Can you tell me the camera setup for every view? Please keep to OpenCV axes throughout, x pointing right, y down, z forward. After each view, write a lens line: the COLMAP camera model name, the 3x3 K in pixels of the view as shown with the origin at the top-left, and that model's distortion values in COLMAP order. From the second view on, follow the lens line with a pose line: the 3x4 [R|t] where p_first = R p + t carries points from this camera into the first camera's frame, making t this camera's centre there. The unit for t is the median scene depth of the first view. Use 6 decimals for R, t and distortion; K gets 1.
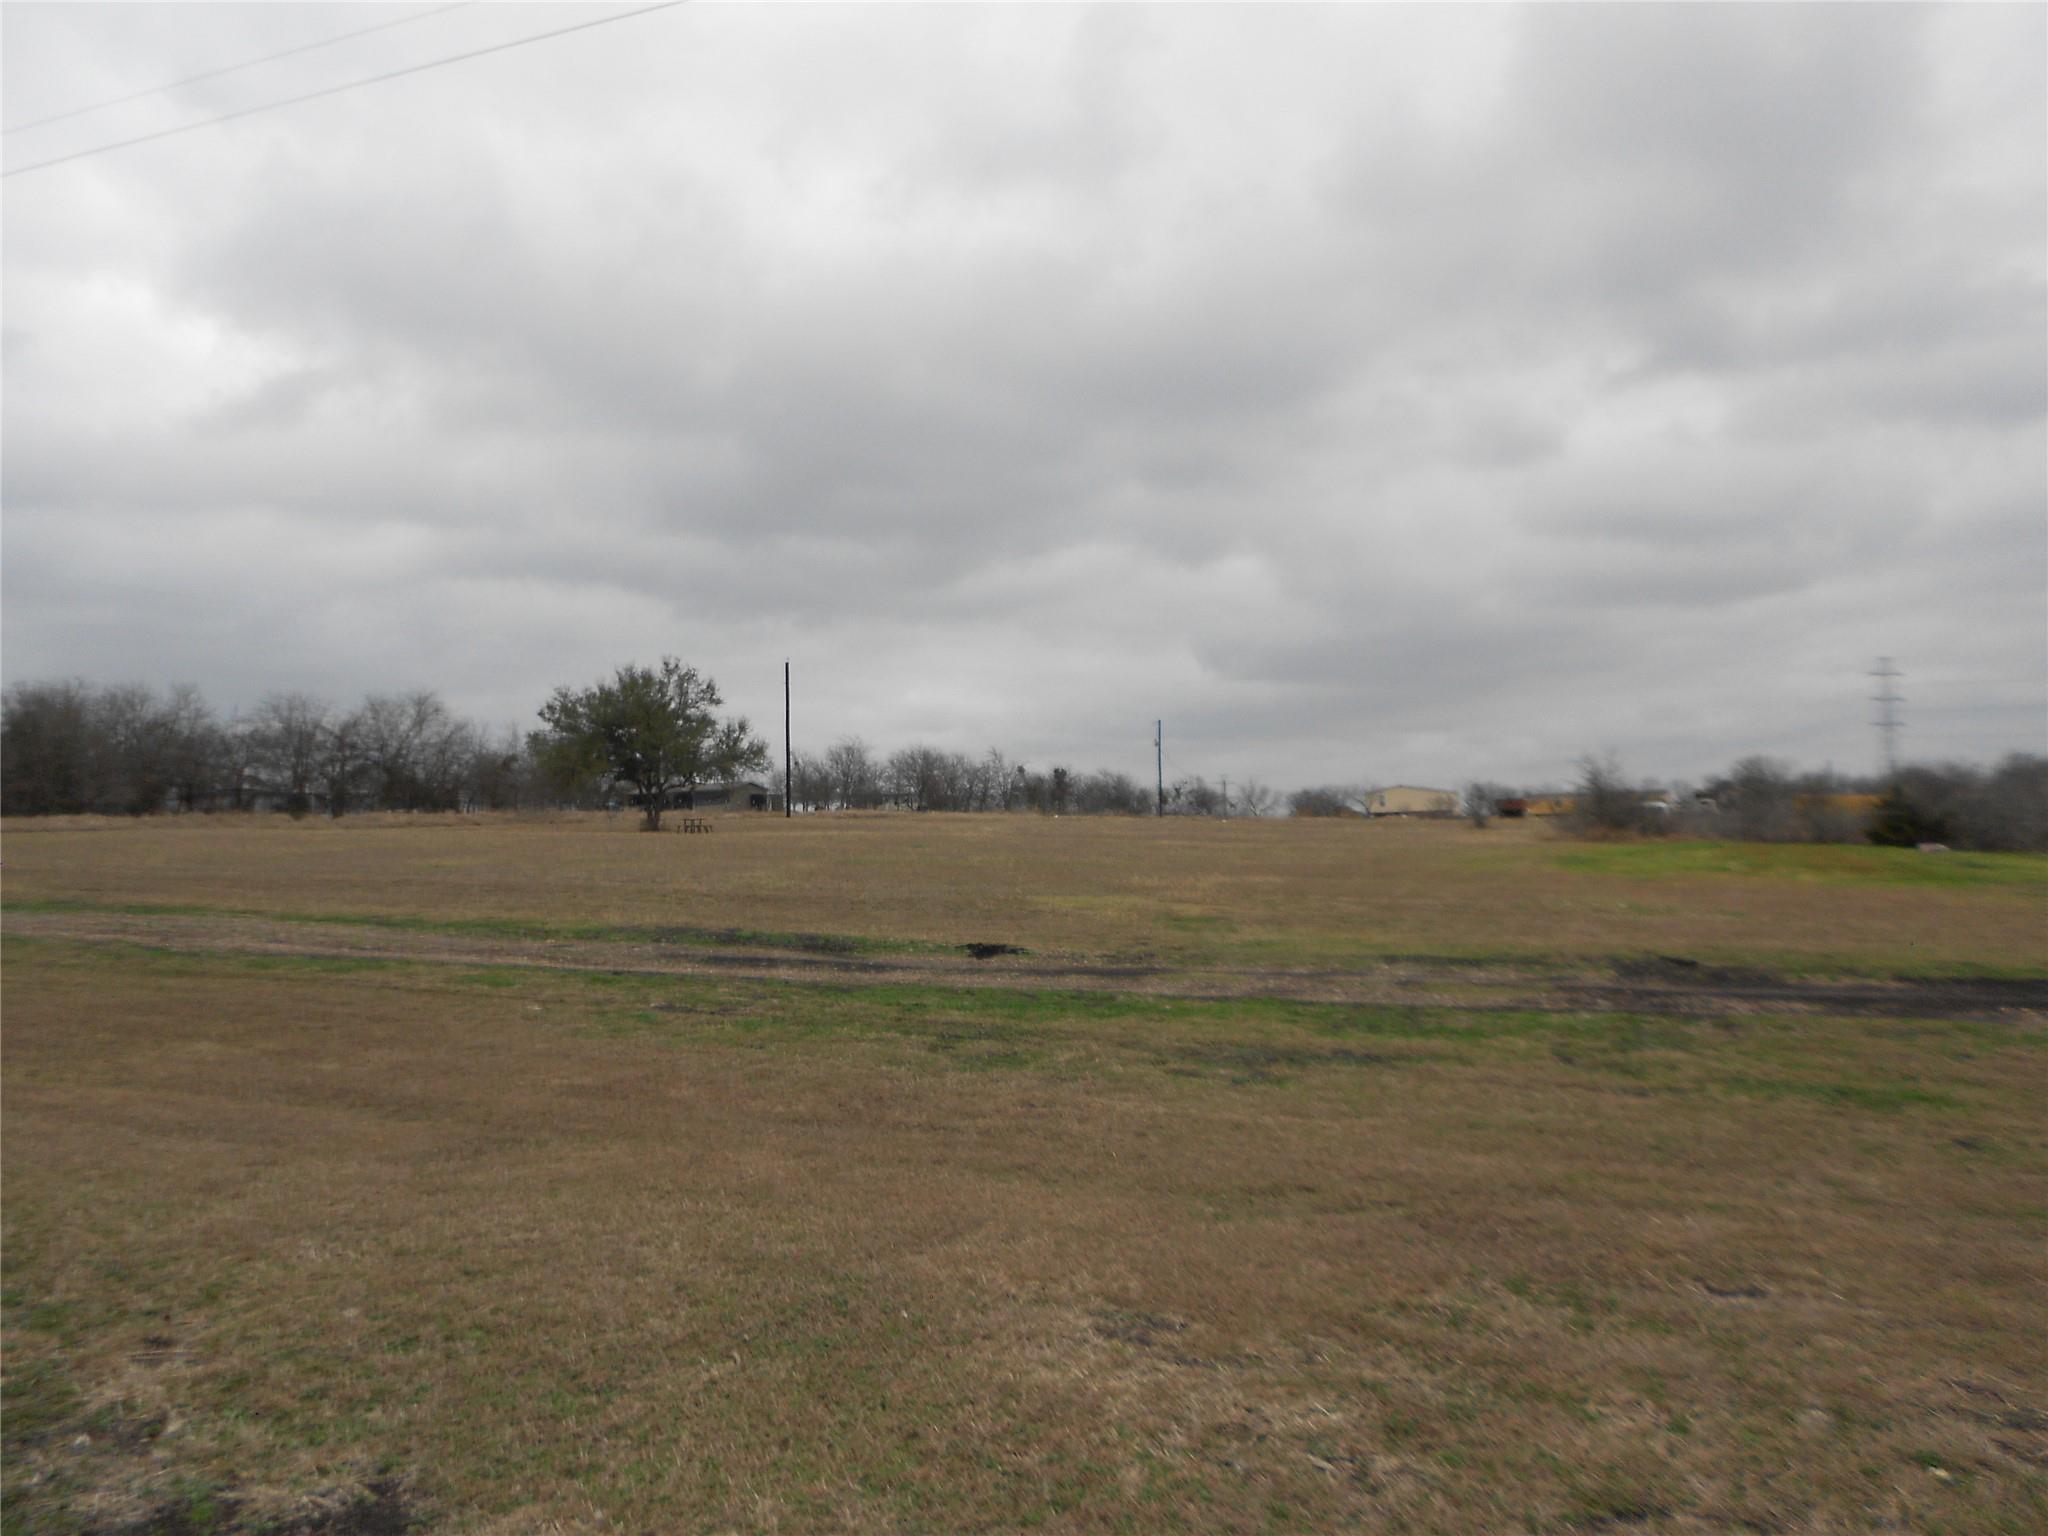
lens RADIAL K [[1610.5, 0, 1006.9], [0, 1610.5, 769.7], [0, 0, 1]] dist [0.009489, 0.018152]
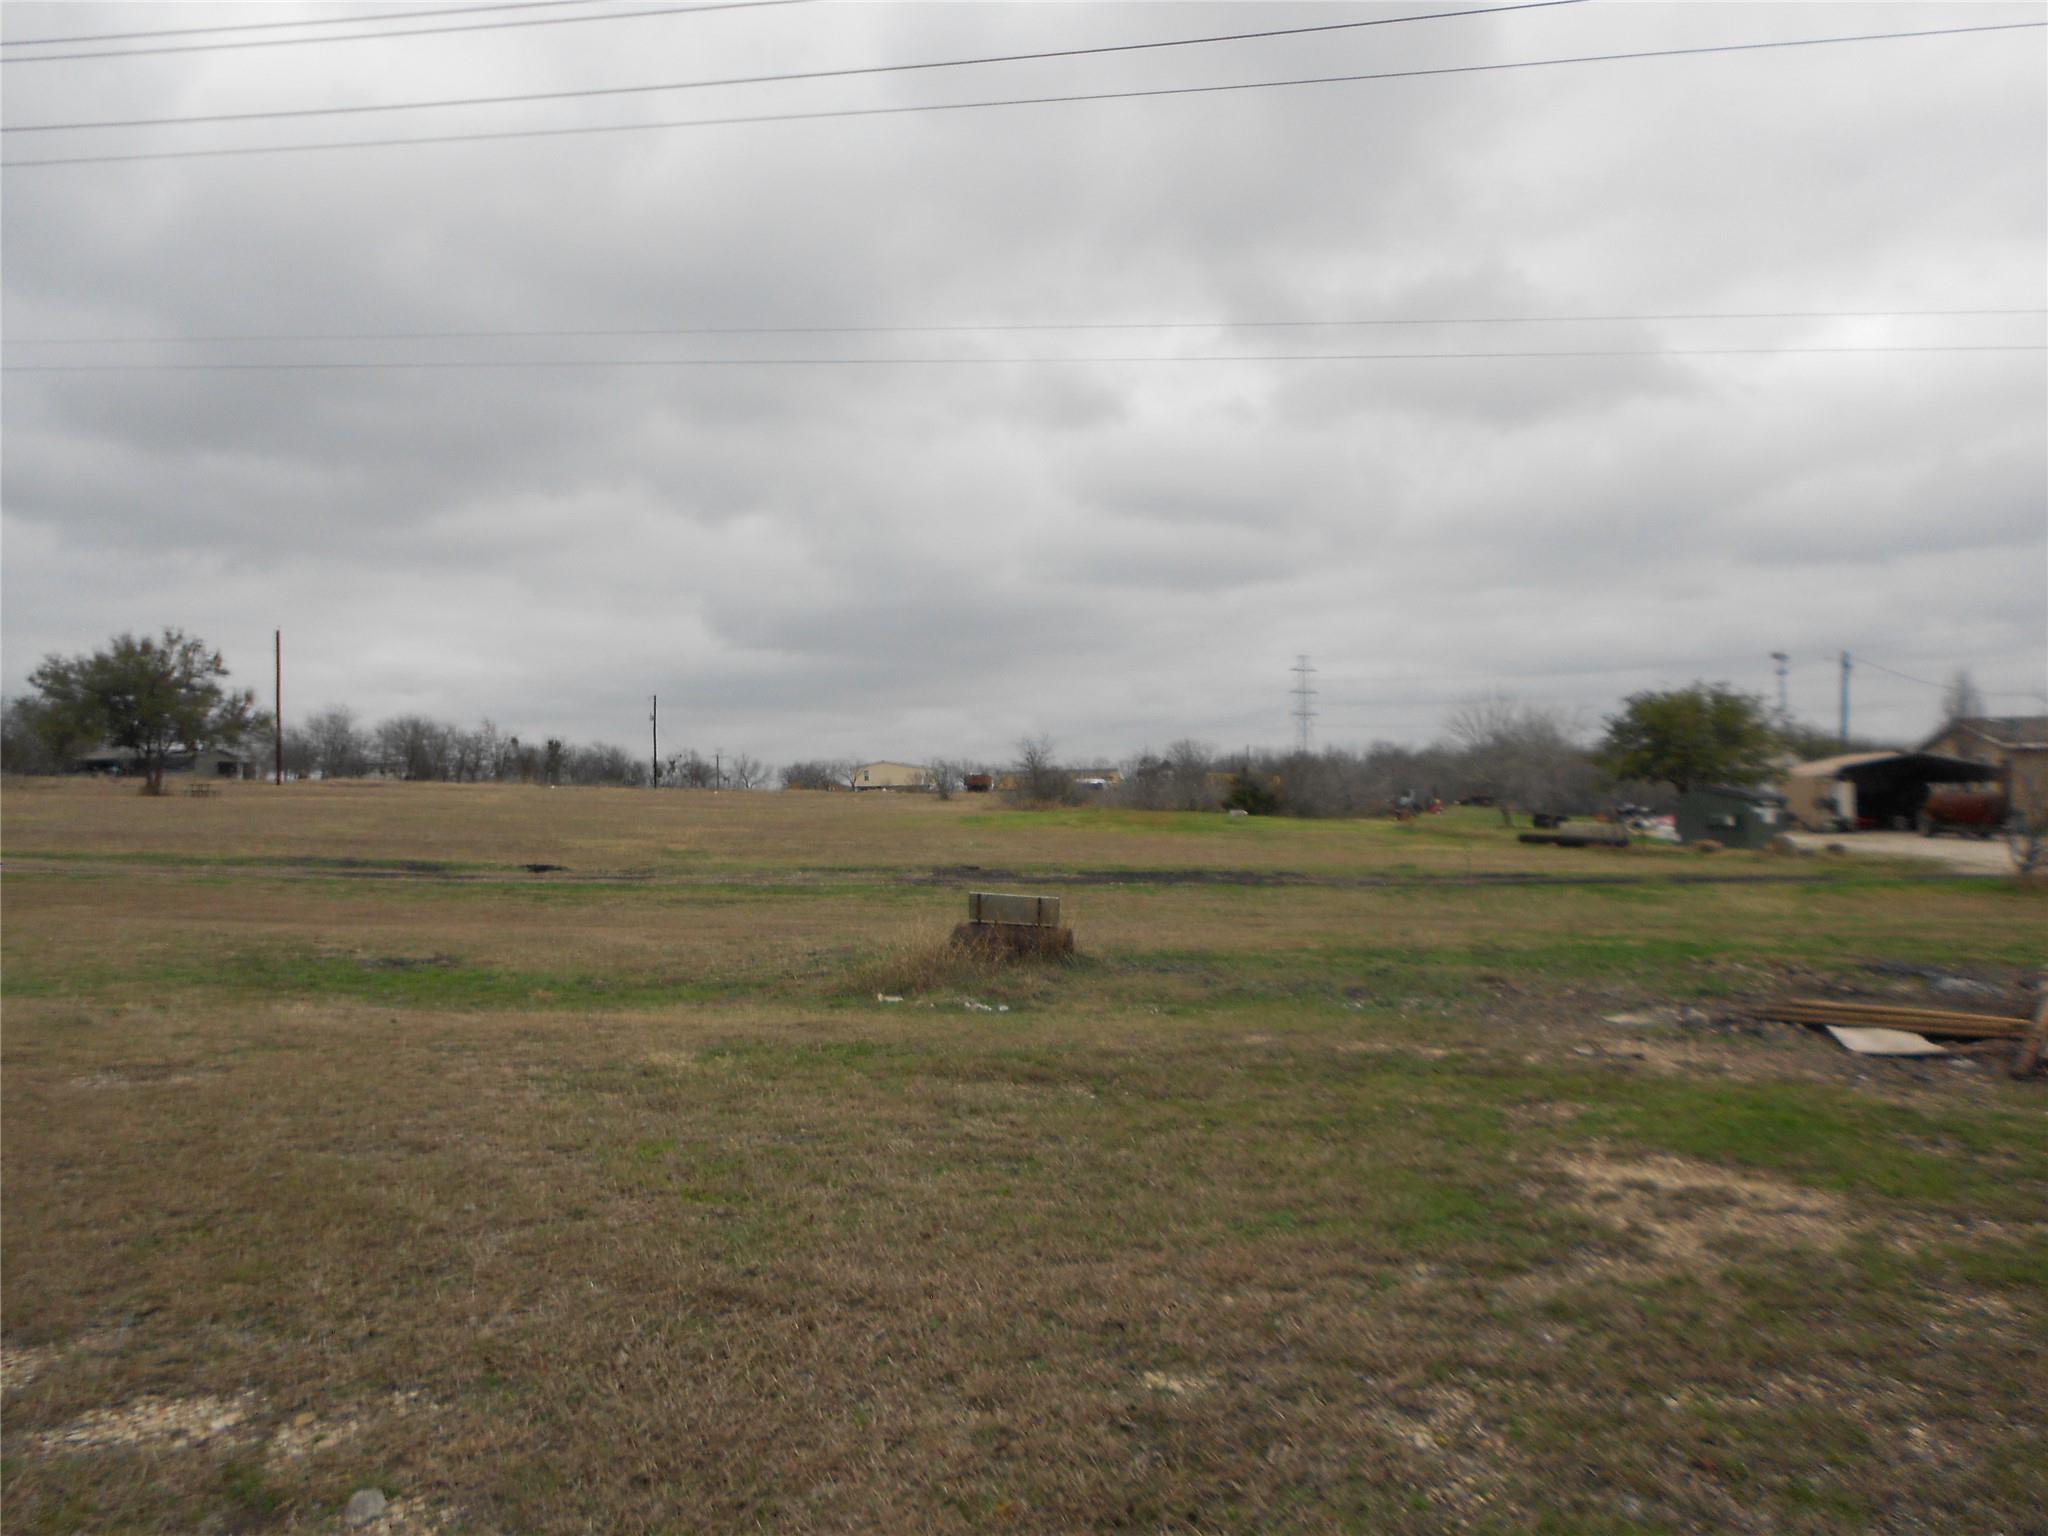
lens RADIAL K [[1702.3, 0, 1057.1], [0, 1702.3, 765.3], [0, 0, 1]] dist [-0.004132, 0.001609]
pose [[0.946706, 0.012630, 0.321852, -0.073107], [-0.016883, 0.999803, 0.010428, -0.008786], [-0.321657, -0.015306, 0.946733, -0.703995]]
